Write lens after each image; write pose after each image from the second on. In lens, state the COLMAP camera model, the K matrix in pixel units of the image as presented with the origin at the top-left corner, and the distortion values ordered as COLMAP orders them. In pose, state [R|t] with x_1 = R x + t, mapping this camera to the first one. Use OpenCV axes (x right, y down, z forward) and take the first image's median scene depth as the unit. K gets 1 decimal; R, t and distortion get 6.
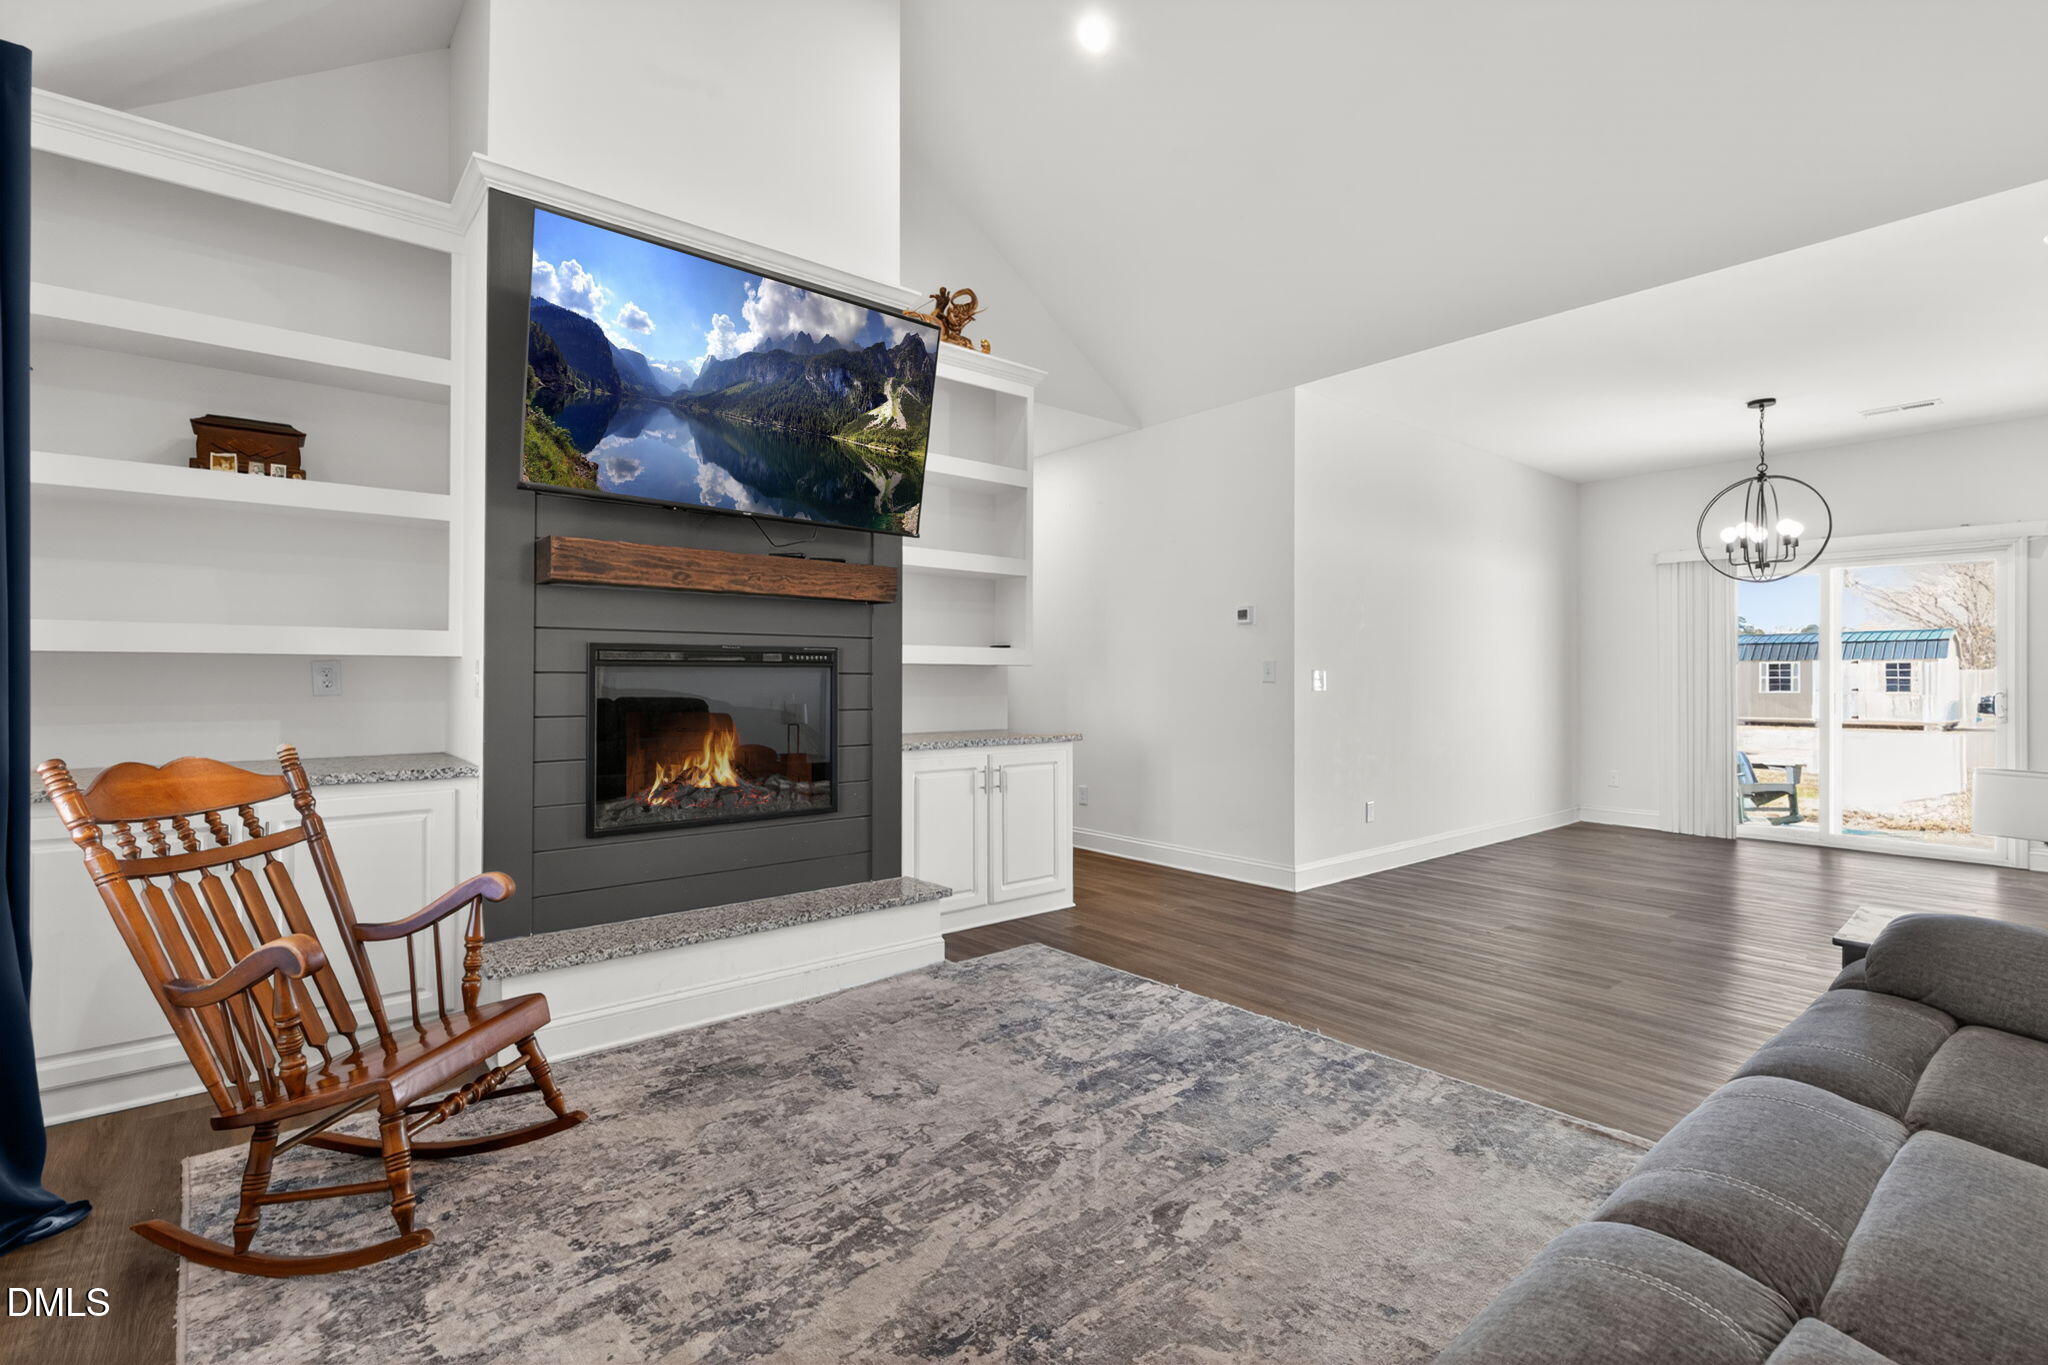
lens RADIAL K [[935.4, 0, 1023.6], [0, 935.4, 669.7], [0, 0, 1]] dist [-0.001557, -0.000469]
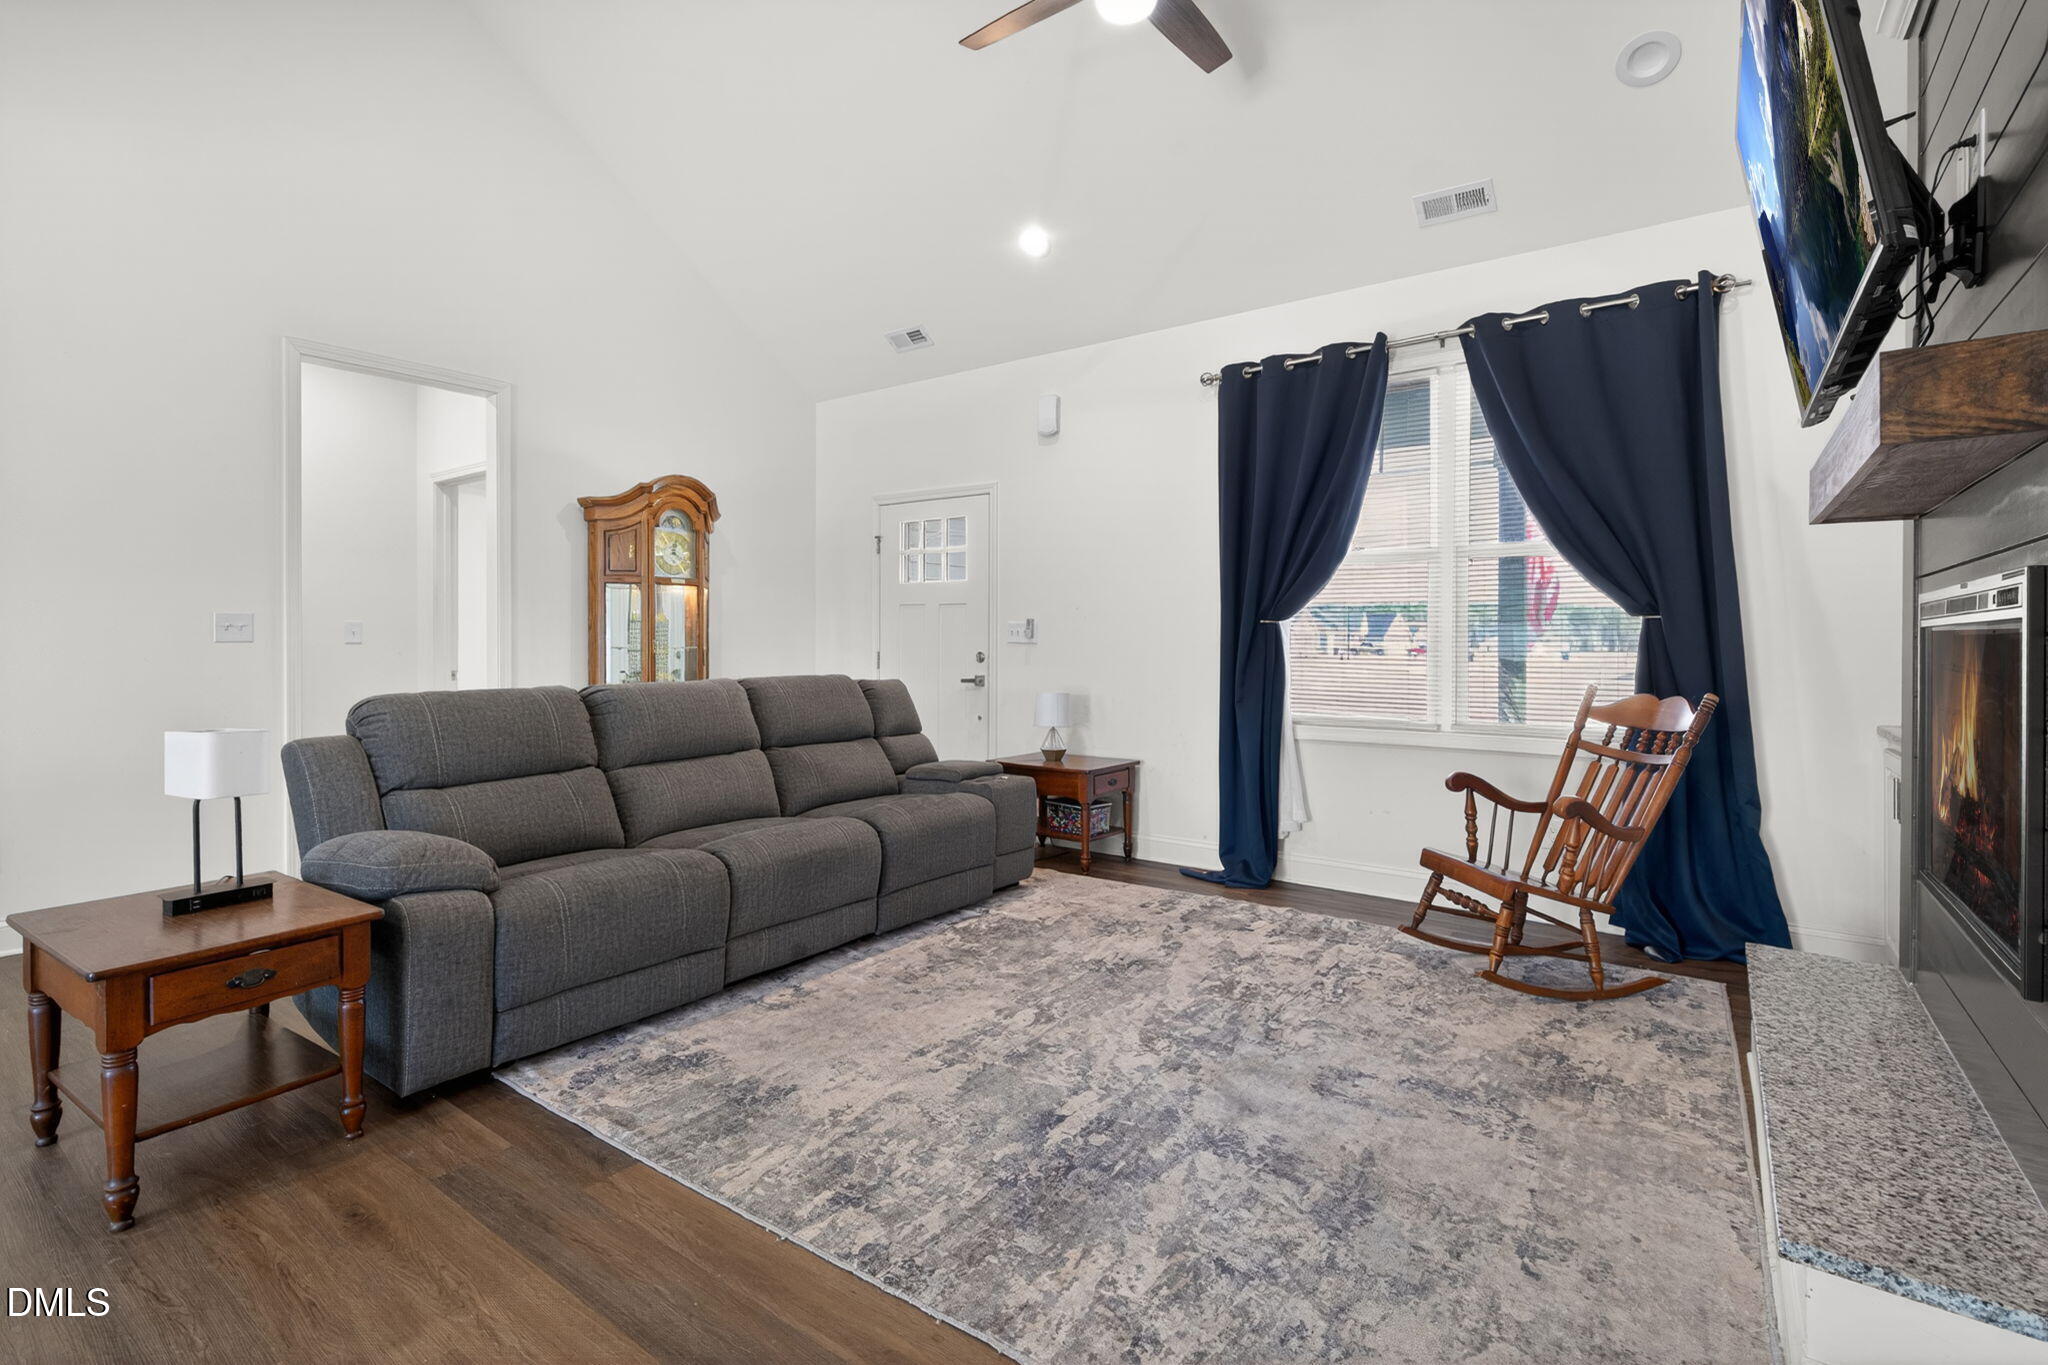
lens RADIAL K [[942.1, 0, 1025.1], [0, 942.1, 645.4], [0, 0, 1]] dist [0.012927, -0.016524]
pose [[-0.968633, -0.004324, -0.248458, 0.344690], [-0.003392, 0.999986, -0.004180, 0.015035], [0.248473, -0.003206, -0.968634, 1.514593]]
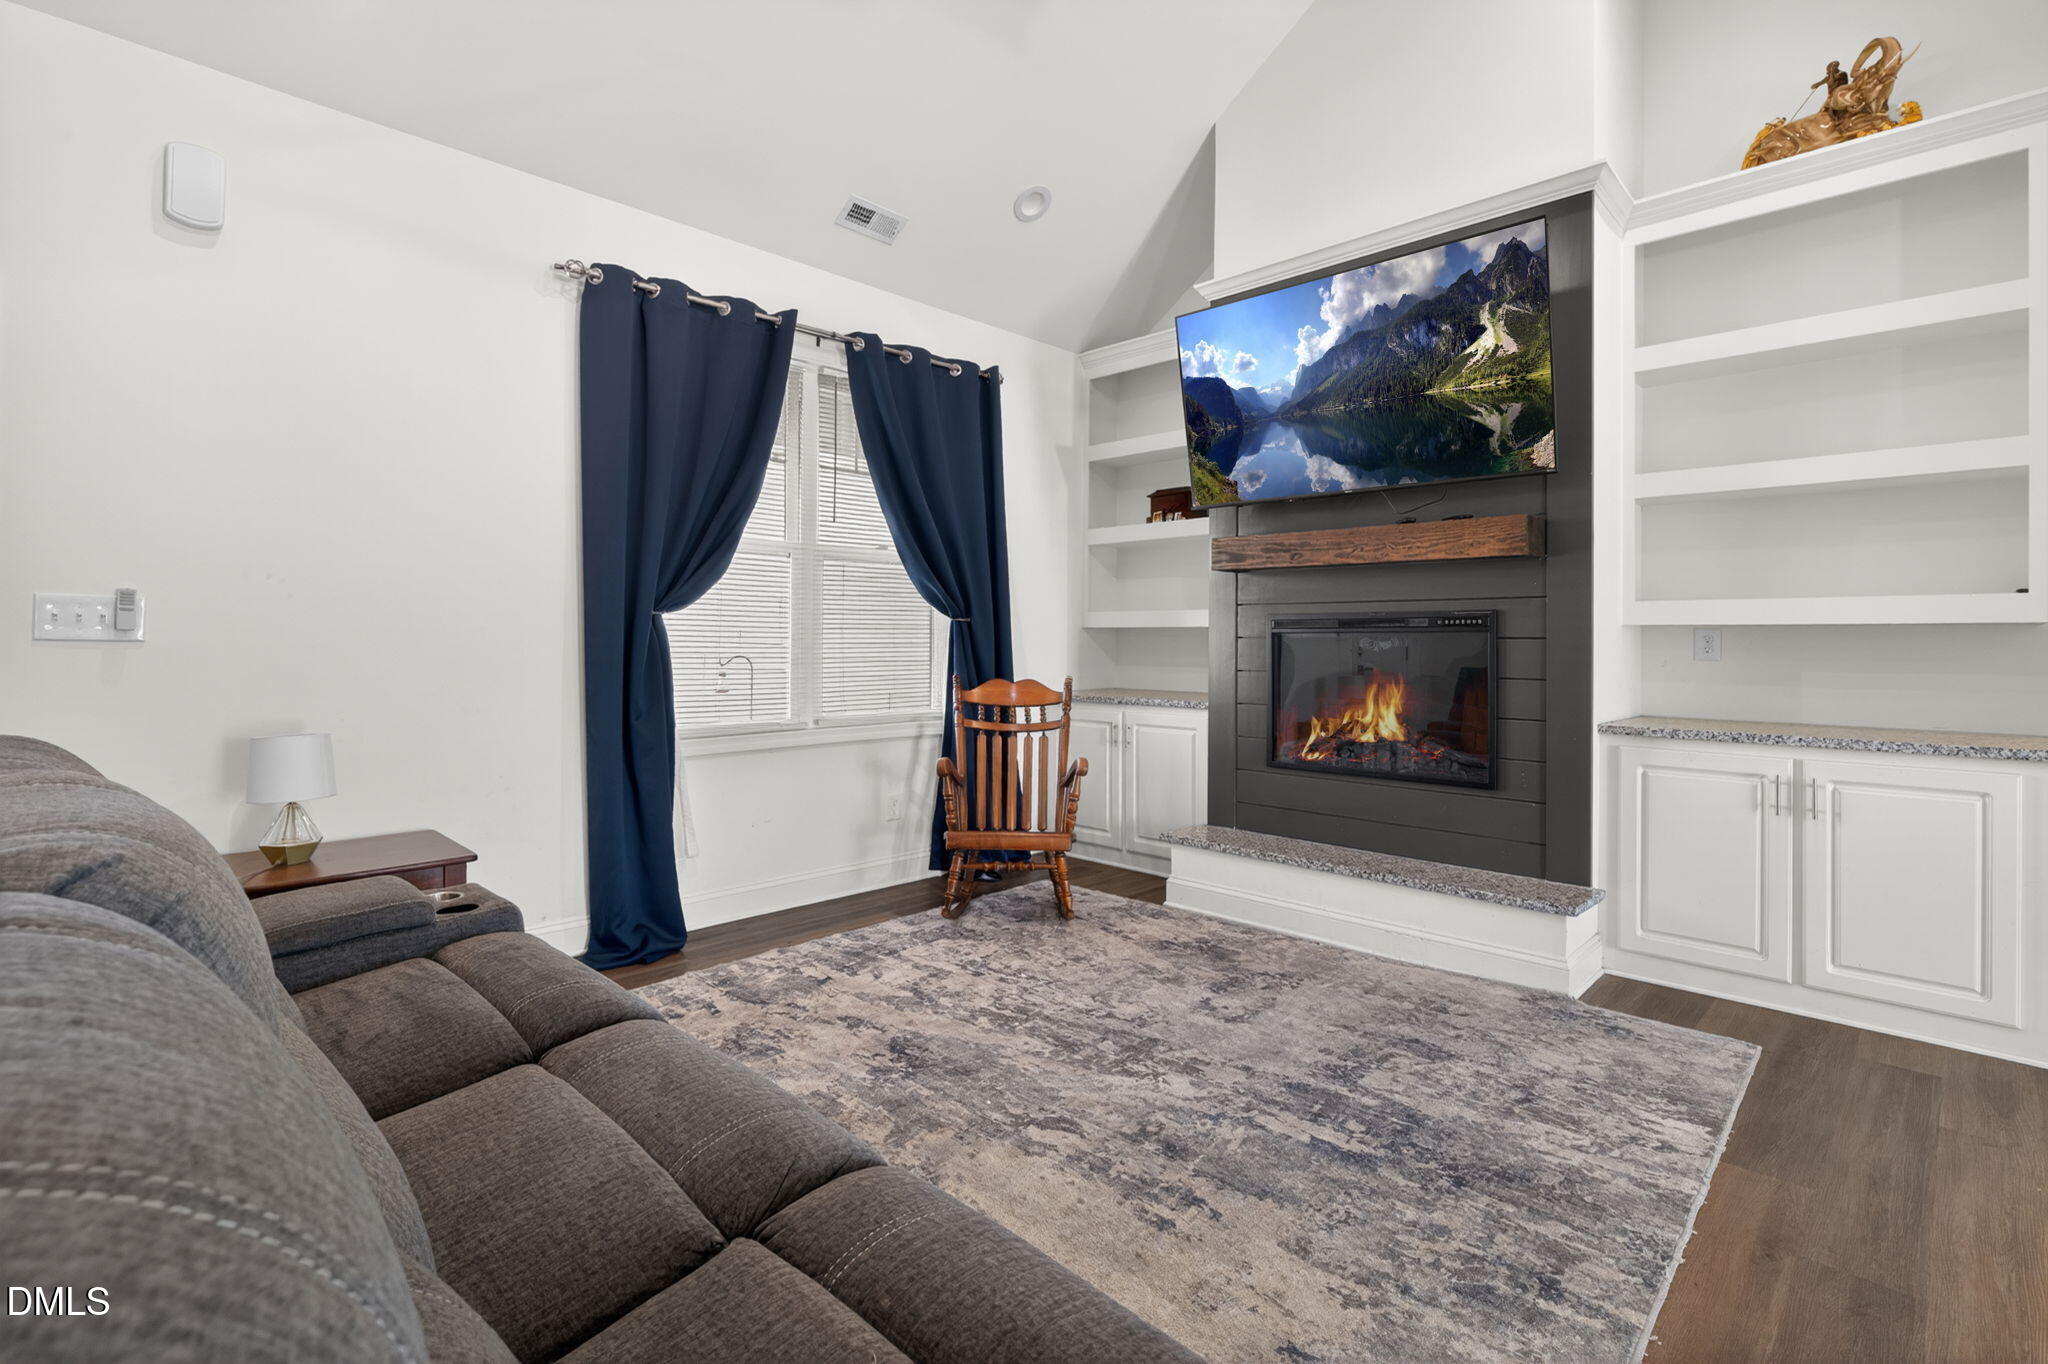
lens RADIAL K [[942.1, 0, 1025.1], [0, 942.1, 644.9], [0, 0, 1]] dist [0.012927, -0.016524]
pose [[0.096096, -0.000664, -0.995372, 0.802669], [0.004461, 0.999990, -0.000237, 0.011063], [0.995362, -0.004418, 0.096098, 0.544230]]
